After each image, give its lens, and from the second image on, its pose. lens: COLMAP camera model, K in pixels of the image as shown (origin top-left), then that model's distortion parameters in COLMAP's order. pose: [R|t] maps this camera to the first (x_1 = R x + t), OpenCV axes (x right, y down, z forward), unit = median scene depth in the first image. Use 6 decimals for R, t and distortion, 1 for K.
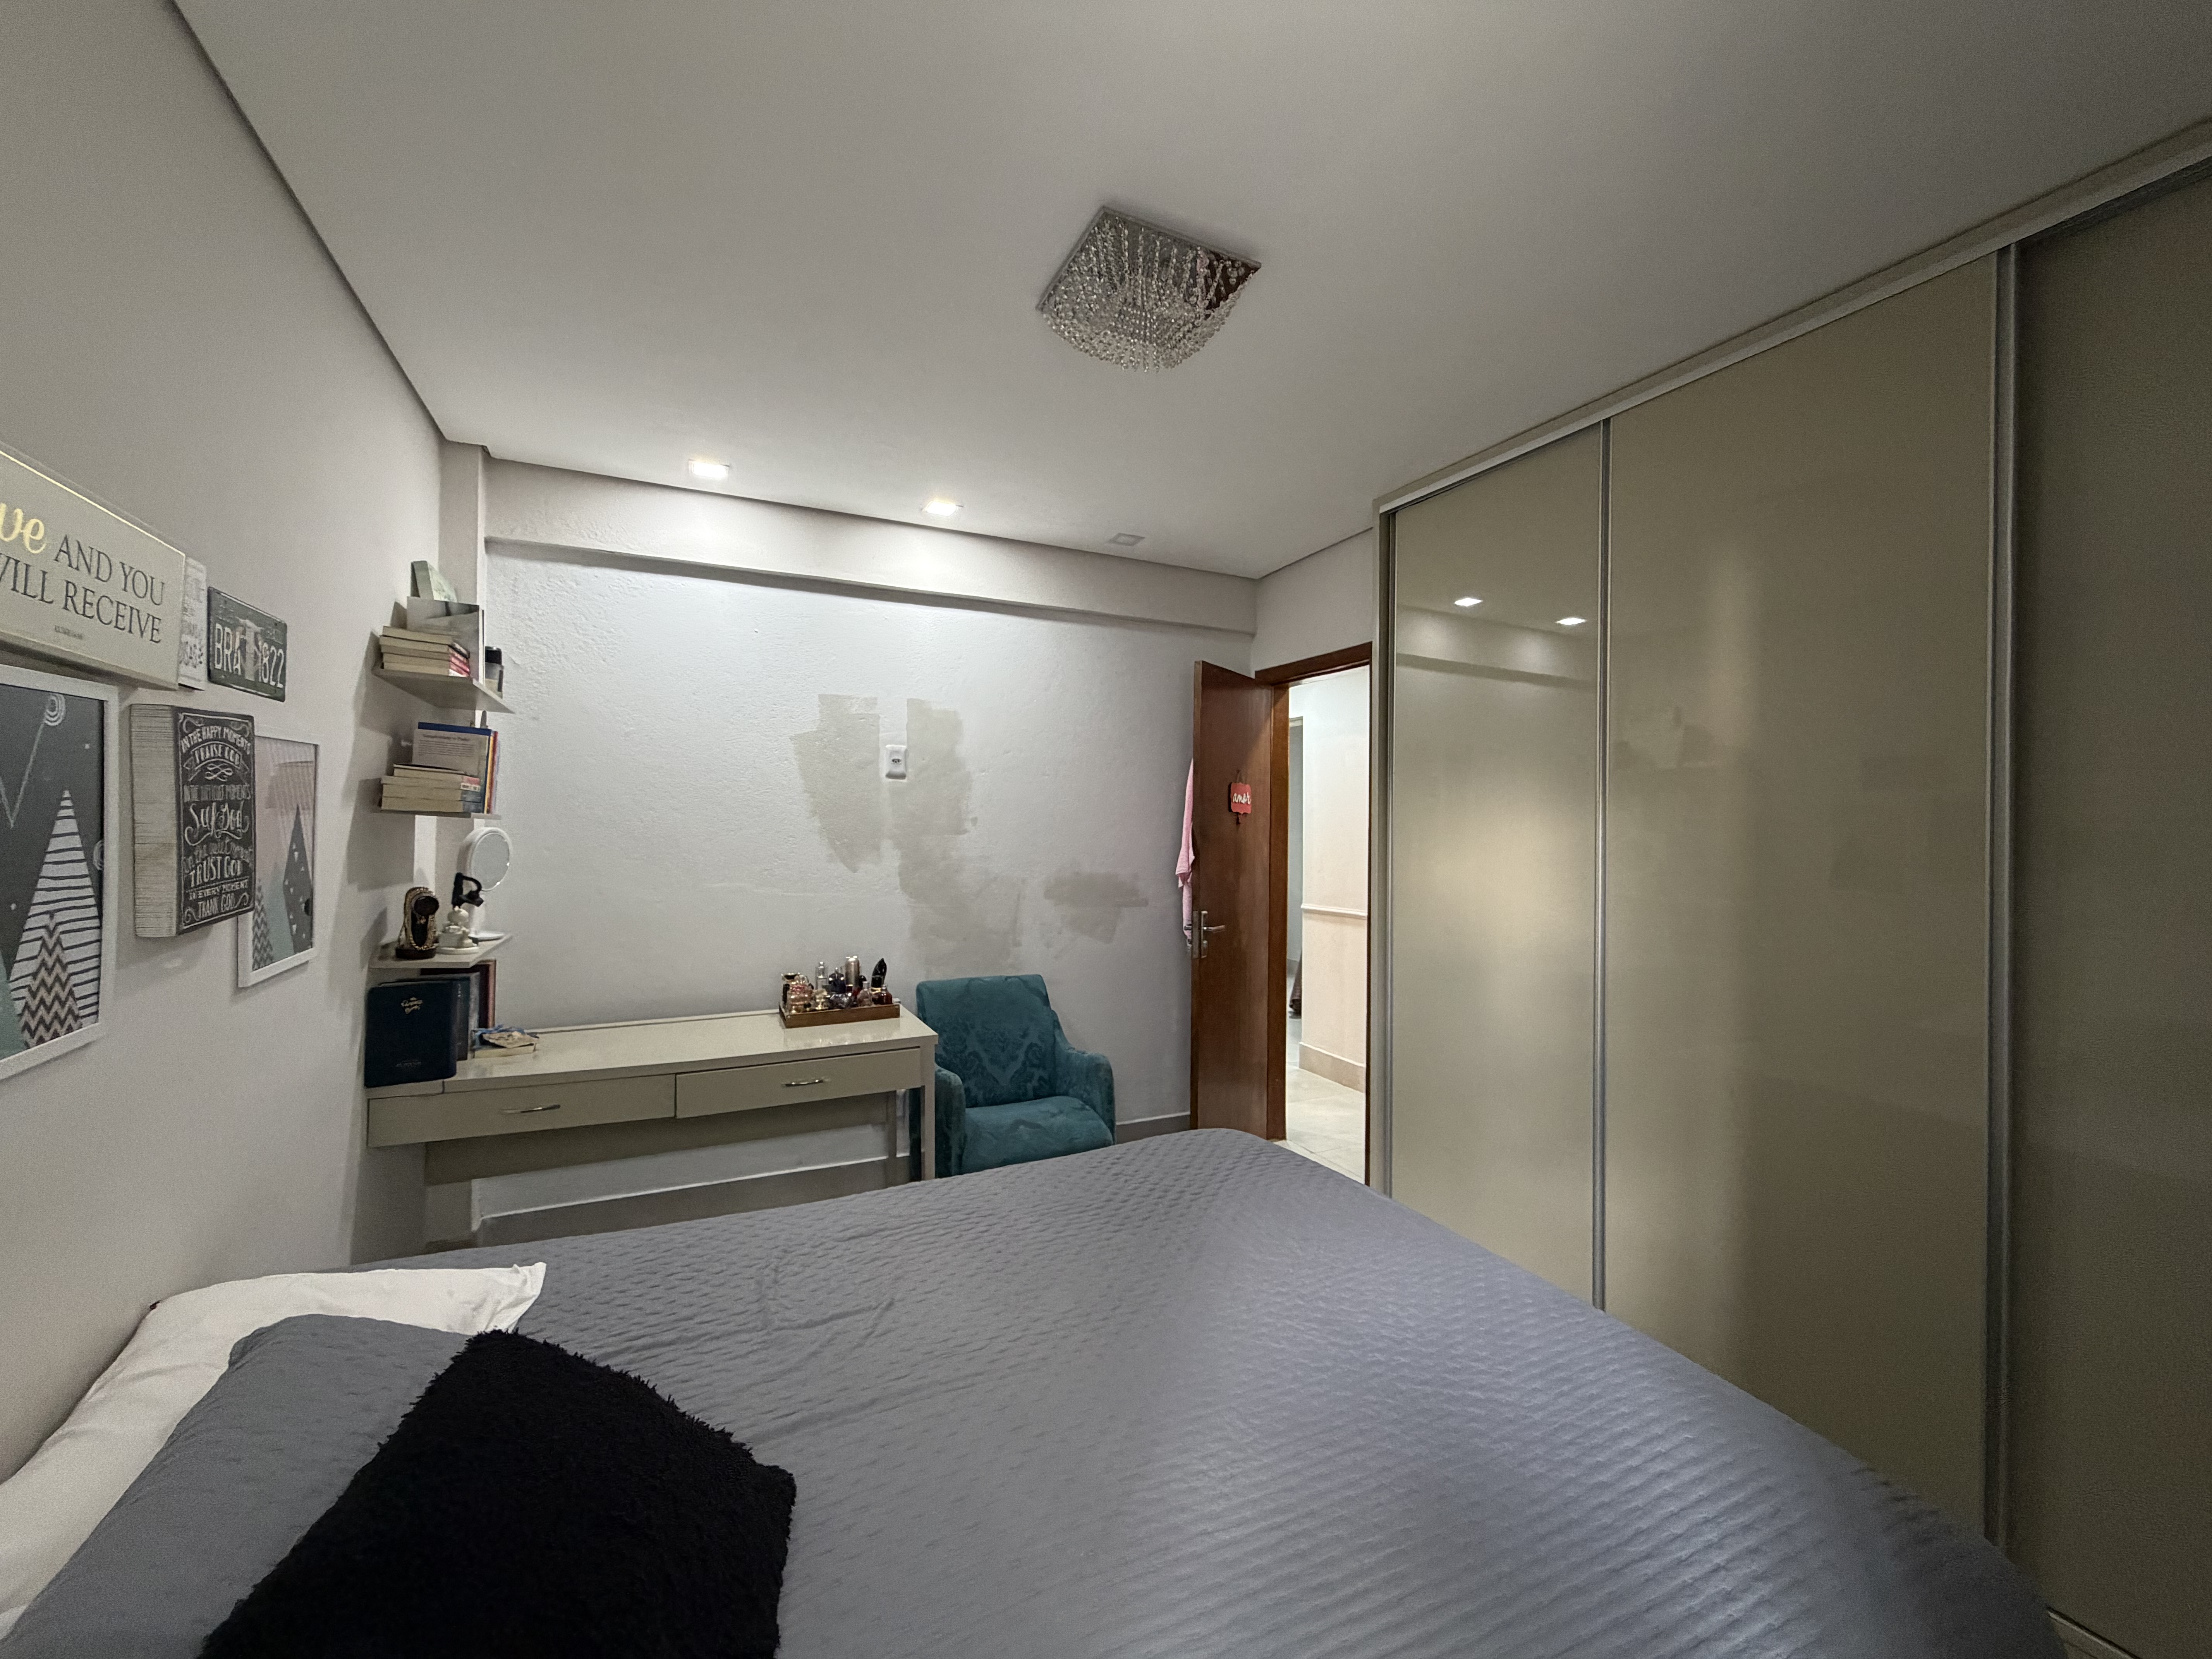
lens RADIAL K [[887.3, 0, 1104.9], [0, 887.3, 825.7], [0, 0, 1]] dist [-0.001002, 0.000378]
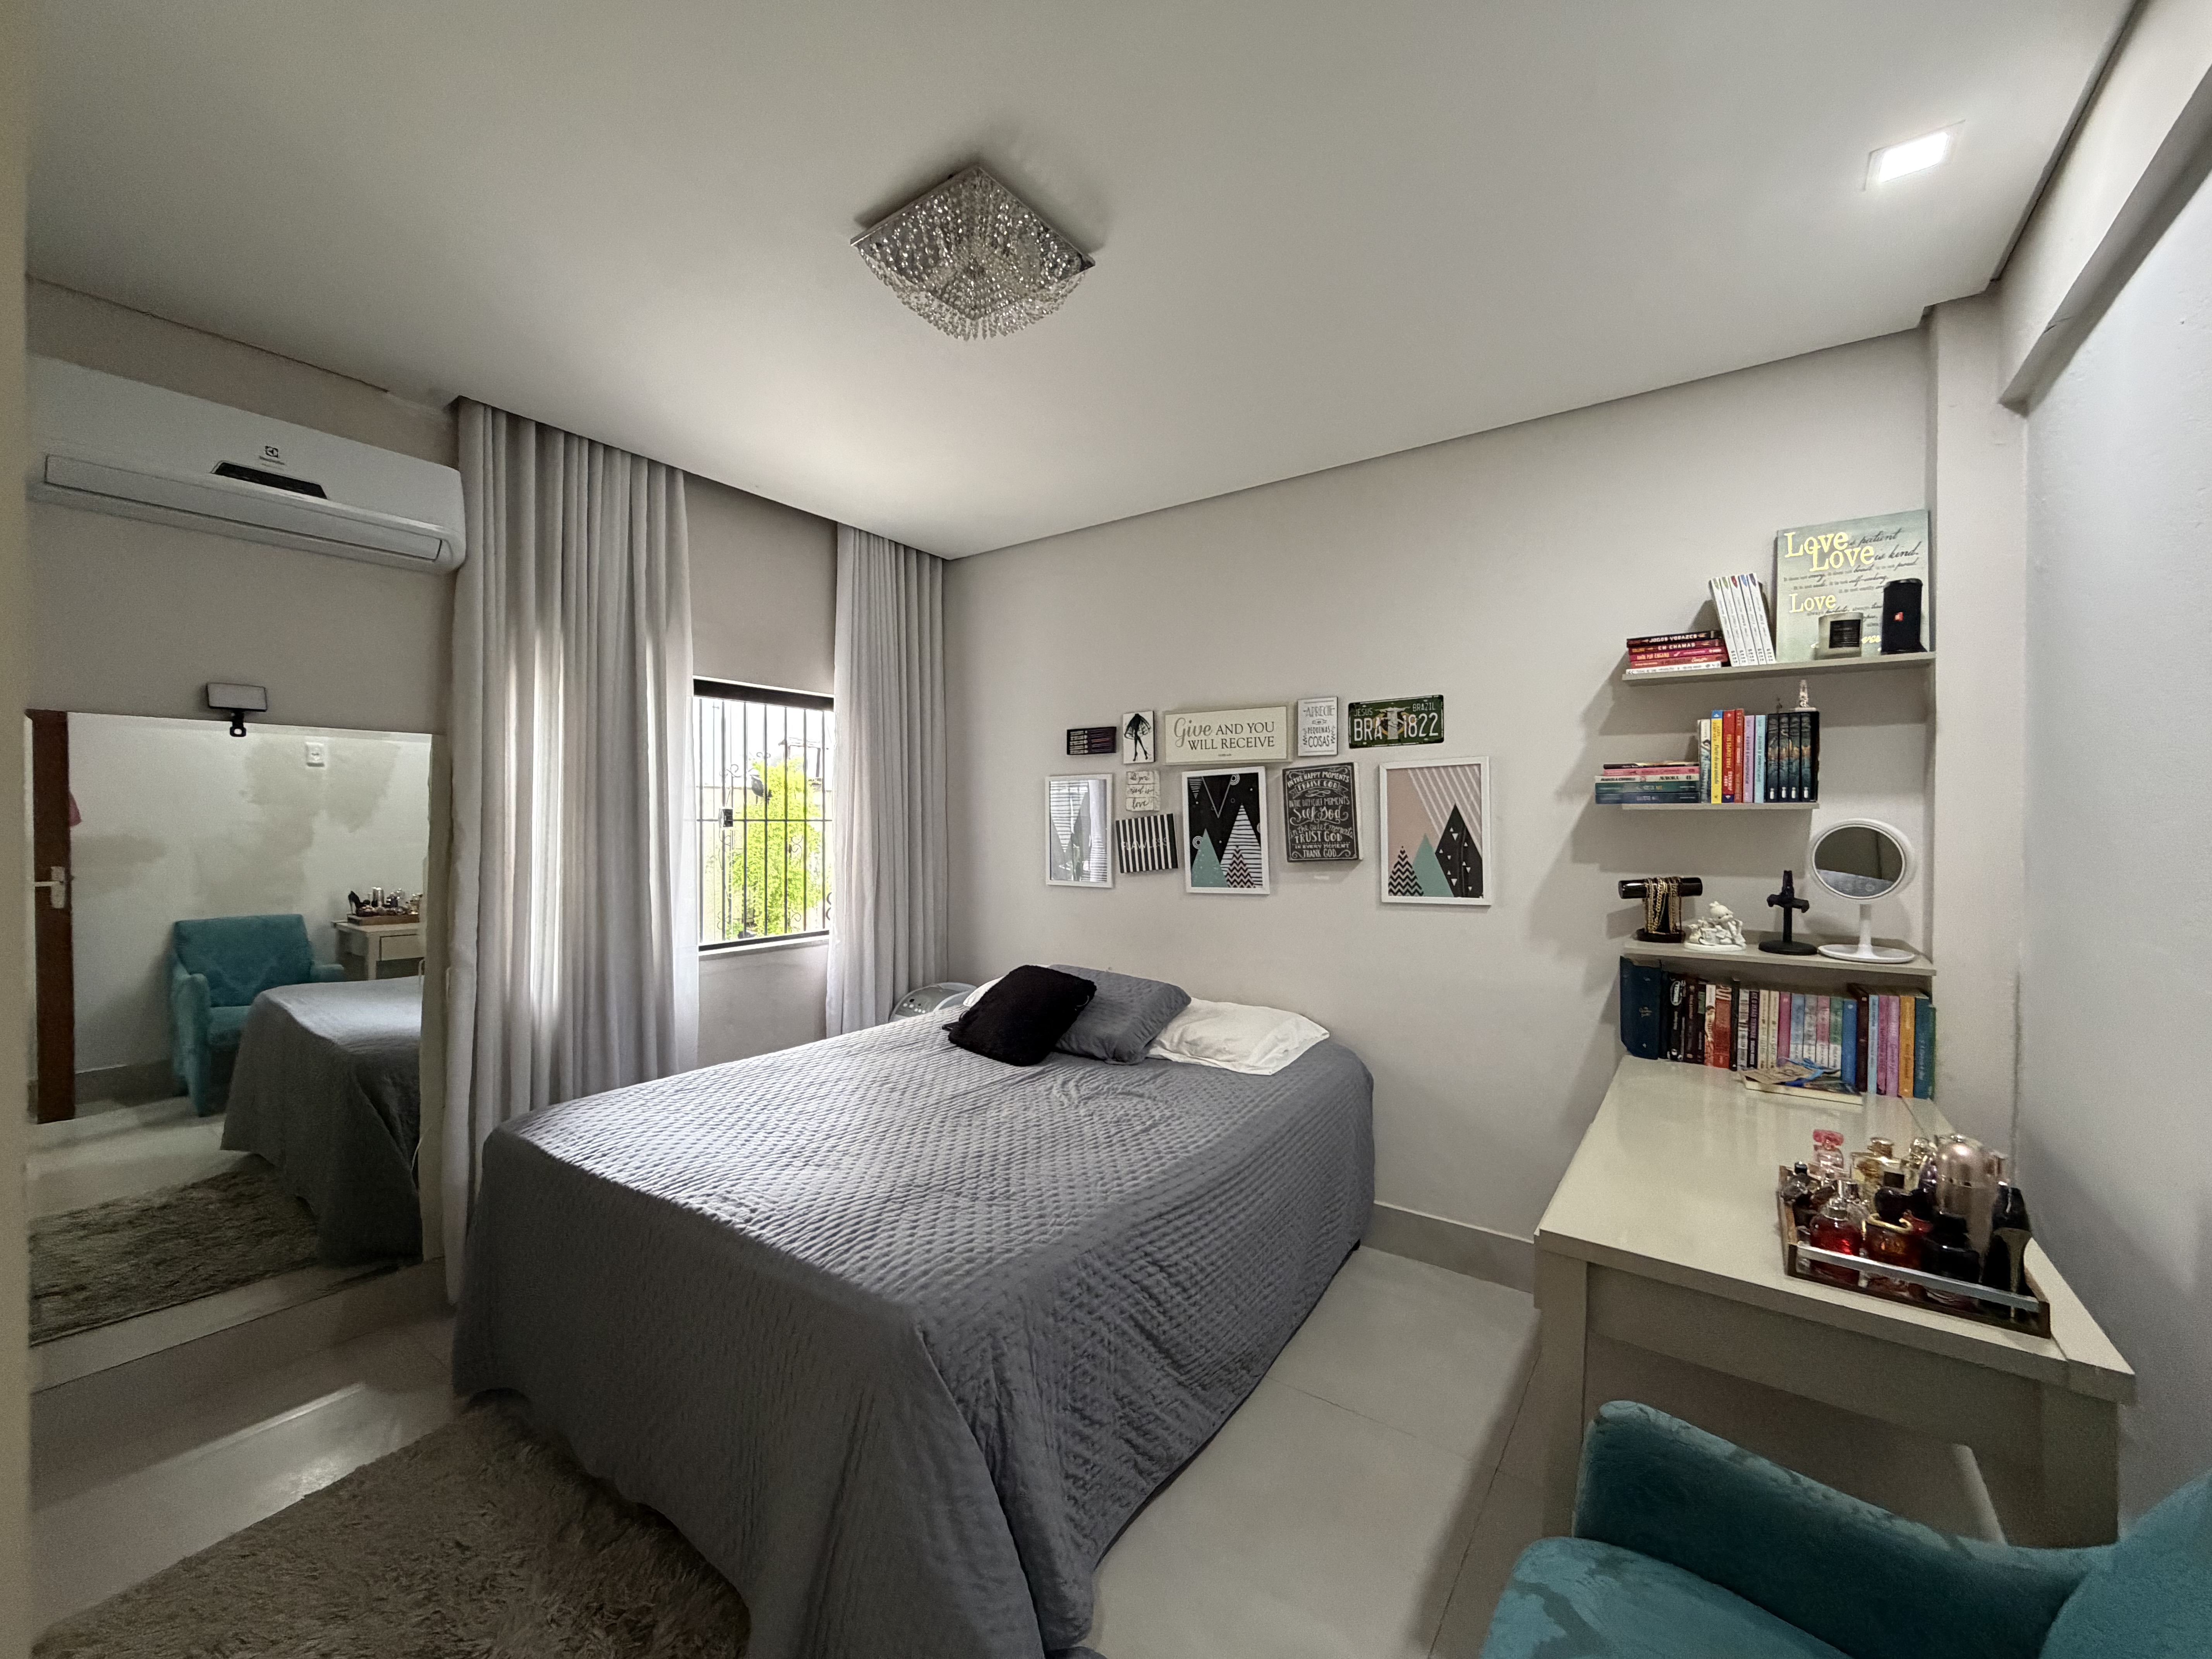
lens RADIAL K [[887.3, 0, 1104.9], [0, 887.3, 825.7], [0, 0, 1]] dist [-0.001002, 0.000378]
pose [[-0.876349, -0.001765, -0.481674, 0.358626], [-0.004316, 0.999982, 0.004187, 0.009718], [0.481658, 0.005748, -0.876340, 1.816104]]
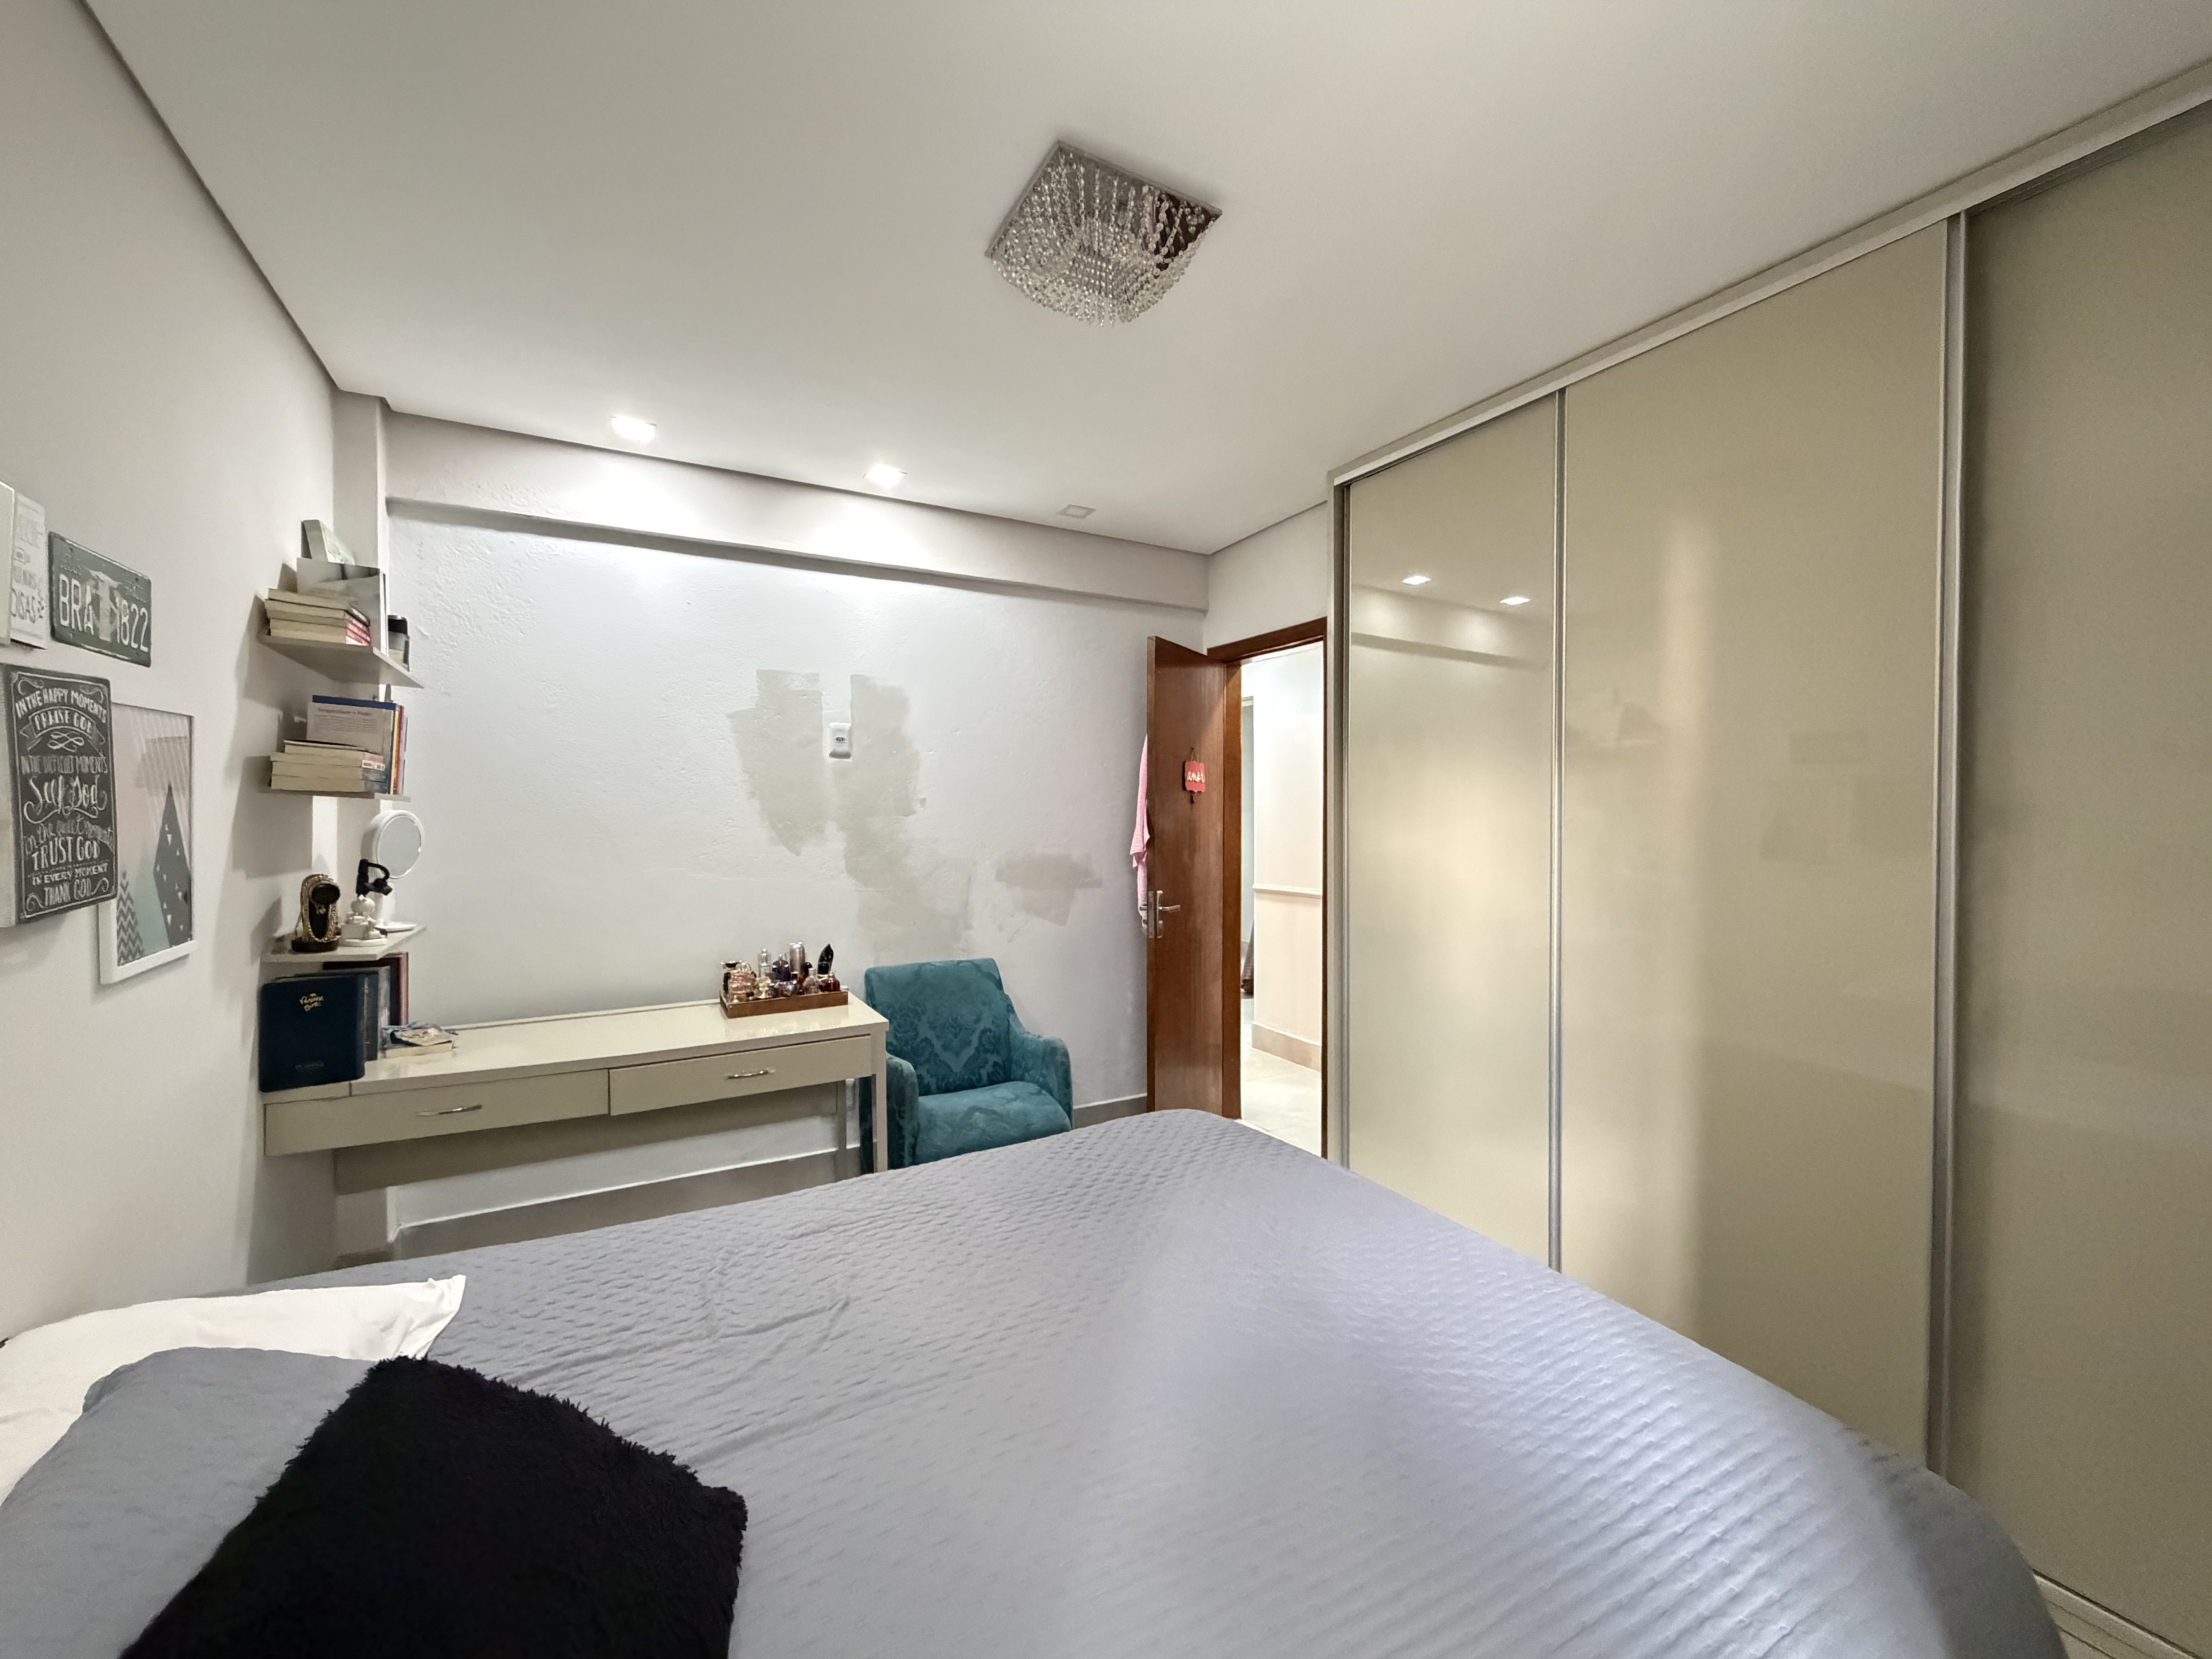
lens RADIAL K [[887.3, 0, 1104.9], [0, 887.3, 825.7], [0, 0, 1]] dist [-0.001002, 0.000378]
pose [[0.998128, -0.010347, 0.060279, -0.013514], [0.009372, 0.999821, 0.016447, 0.012924], [-0.060438, -0.015851, 0.998046, 0.036573]]
